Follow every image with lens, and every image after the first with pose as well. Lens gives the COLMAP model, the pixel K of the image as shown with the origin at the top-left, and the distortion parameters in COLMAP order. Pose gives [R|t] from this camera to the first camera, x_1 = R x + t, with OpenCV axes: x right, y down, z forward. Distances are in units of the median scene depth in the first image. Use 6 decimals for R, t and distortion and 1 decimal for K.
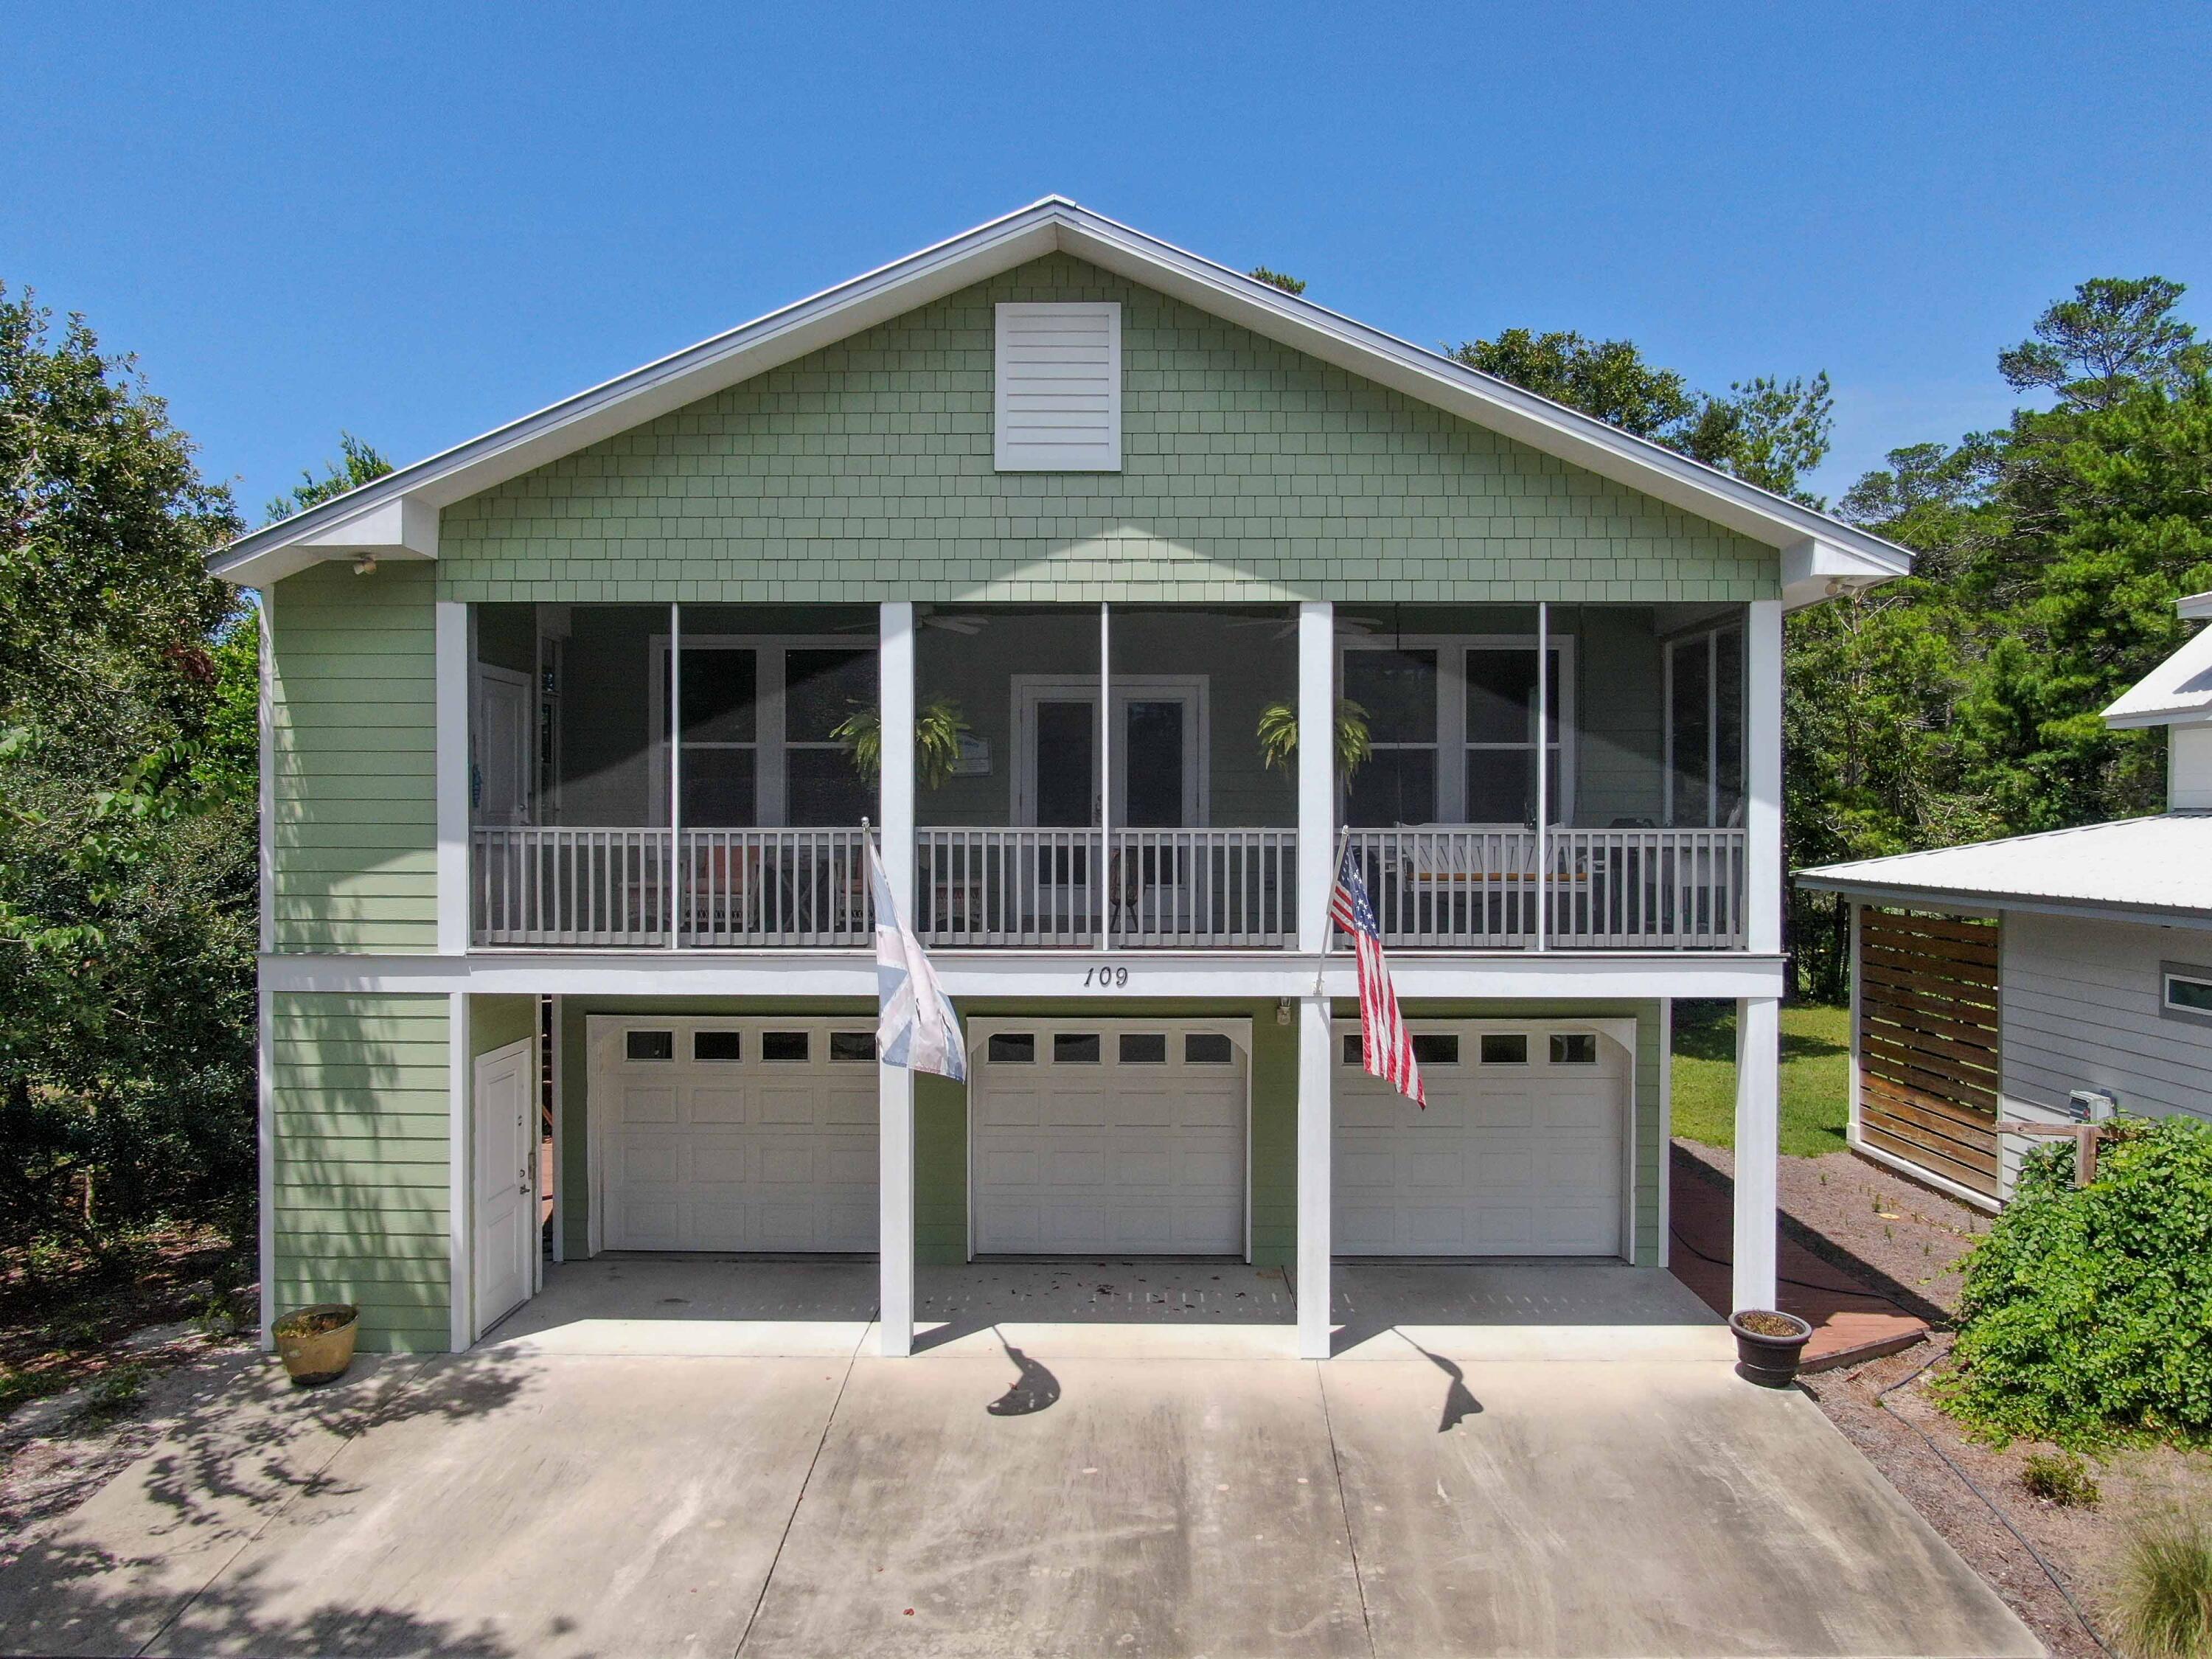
lens RADIAL K [[1688.3, 0, 1110.2], [0, 1688.3, 810.3], [0, 0, 1]] dist [-0.013763, 0.003419]
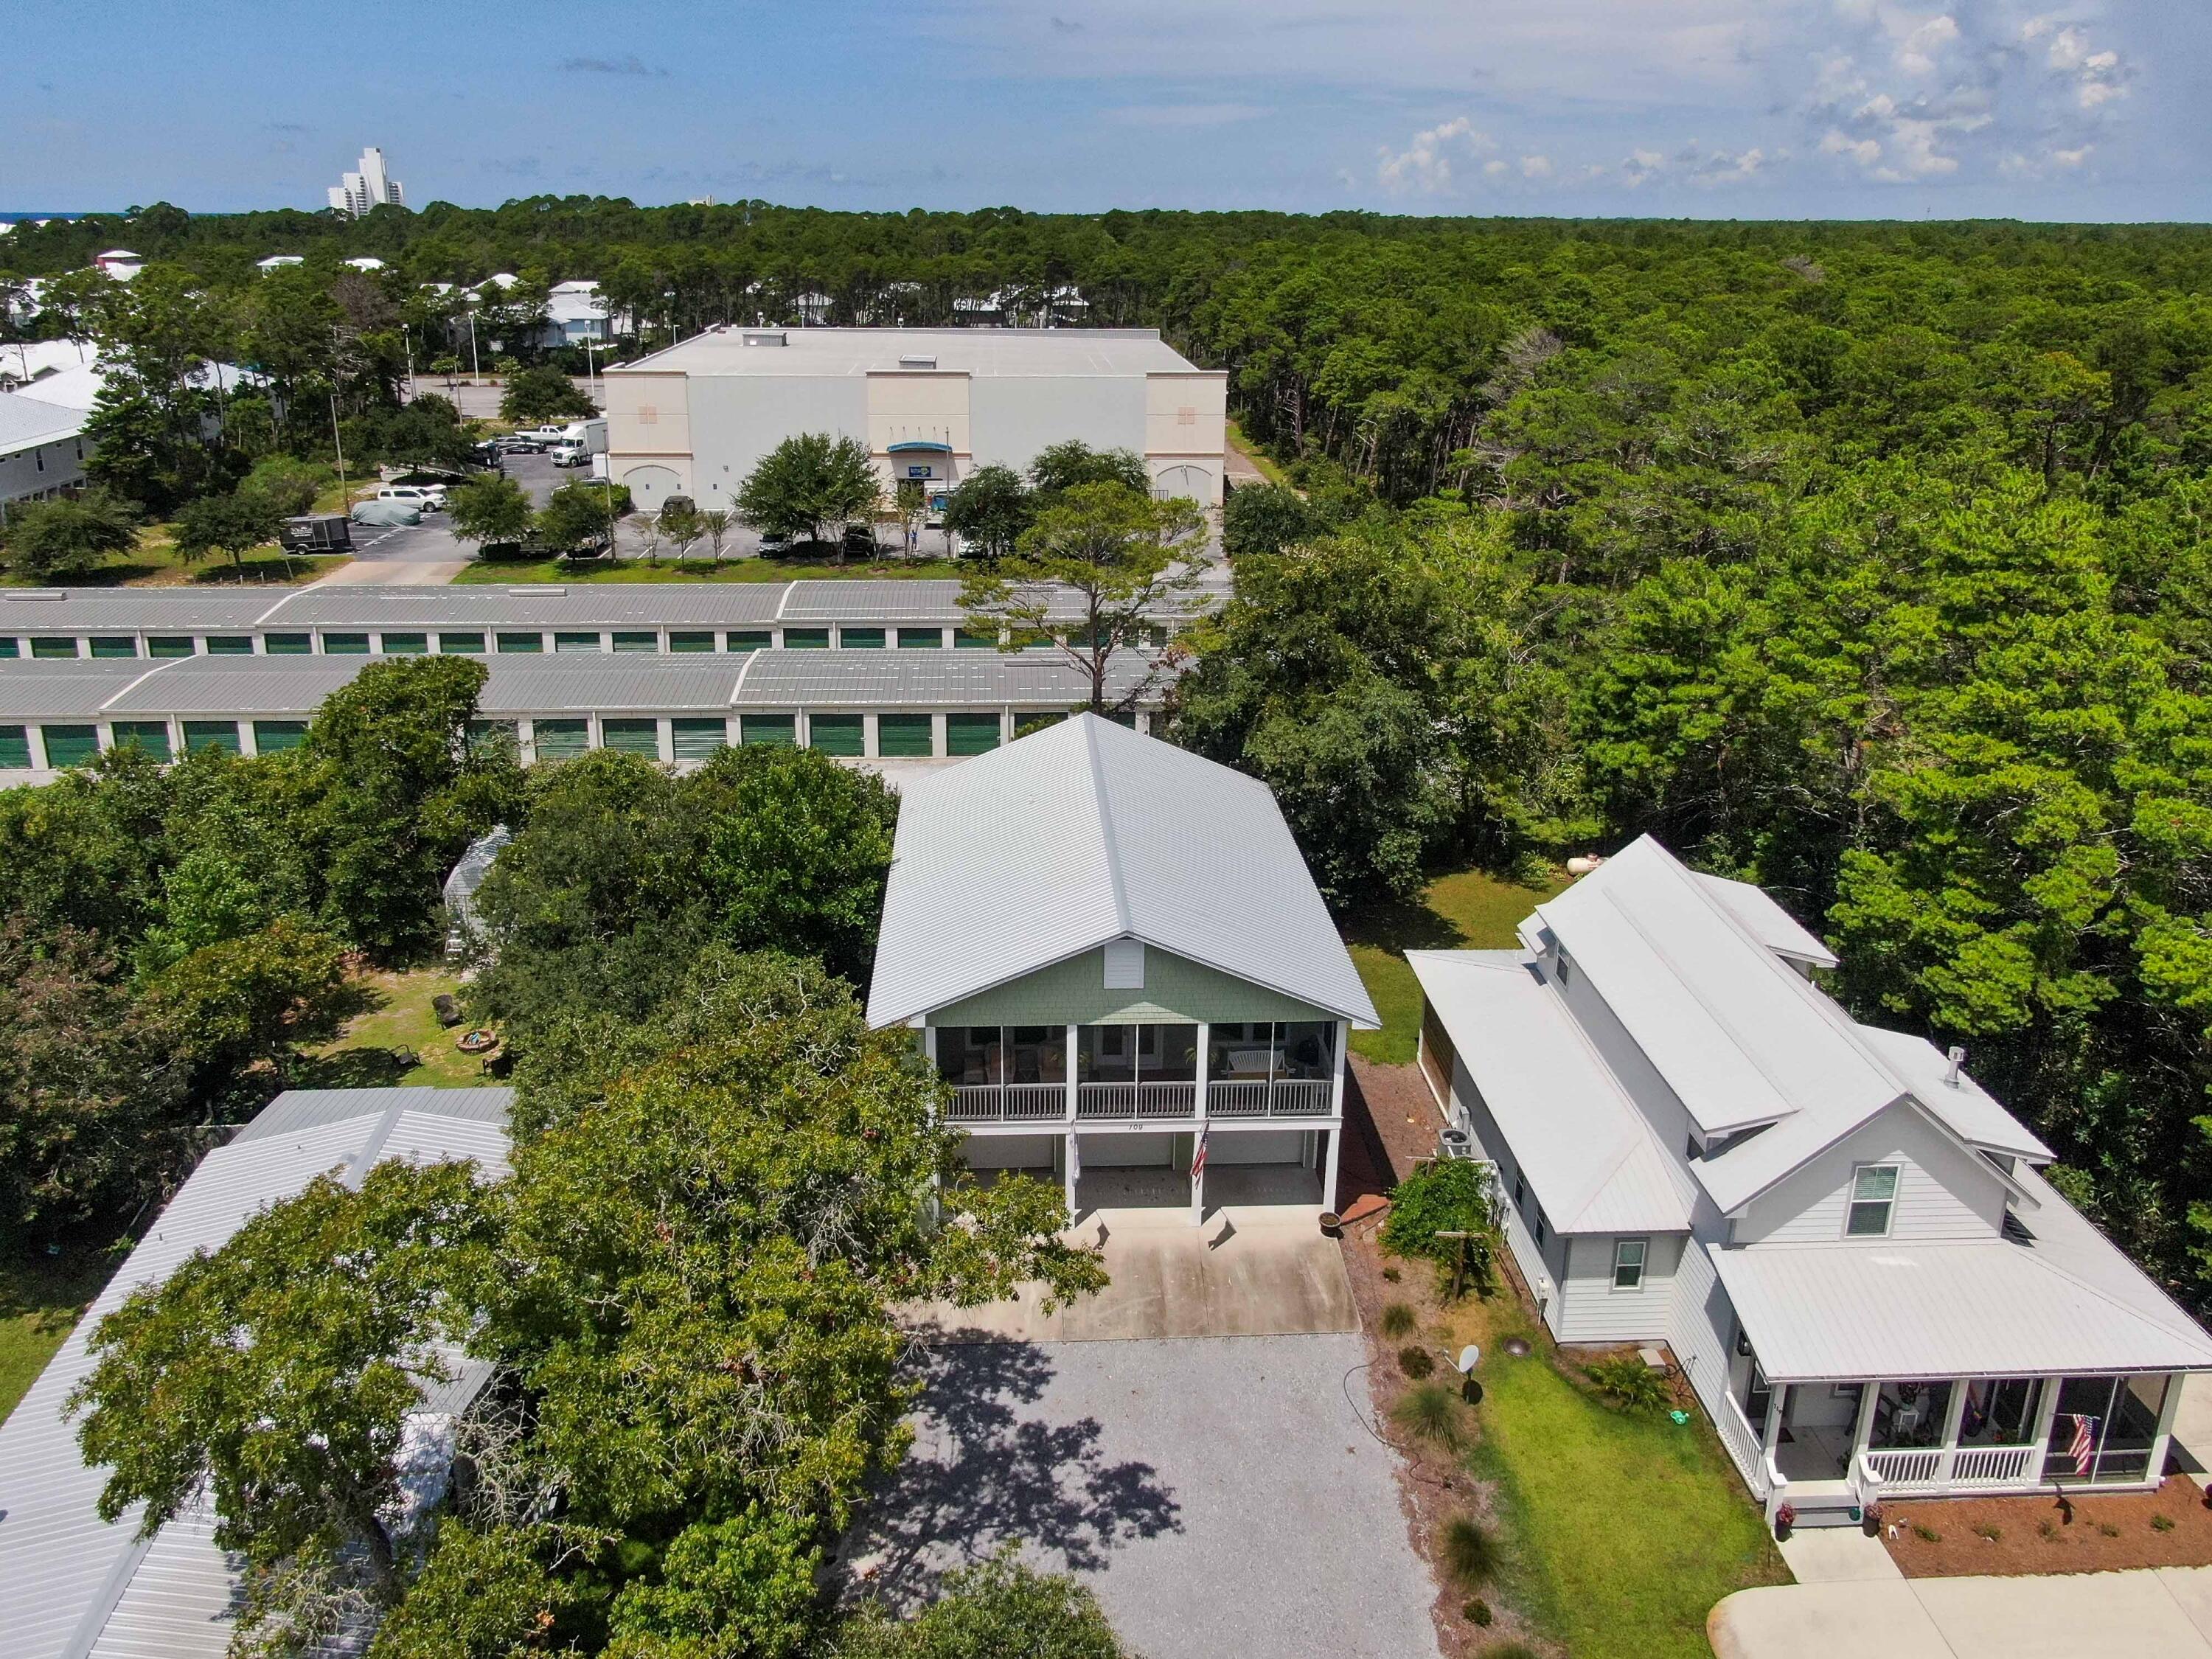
lens RADIAL K [[1601.7, 0, 1067.8], [0, 1601.7, 872.0], [0, 0, 1]] dist [-0.000048, 0.003116]
pose [[0.998775, -0.019718, 0.045380, -0.260509], [0.002093, 0.933177, 0.359411, -1.459591], [-0.049434, -0.358876, 0.932075, -1.677980]]
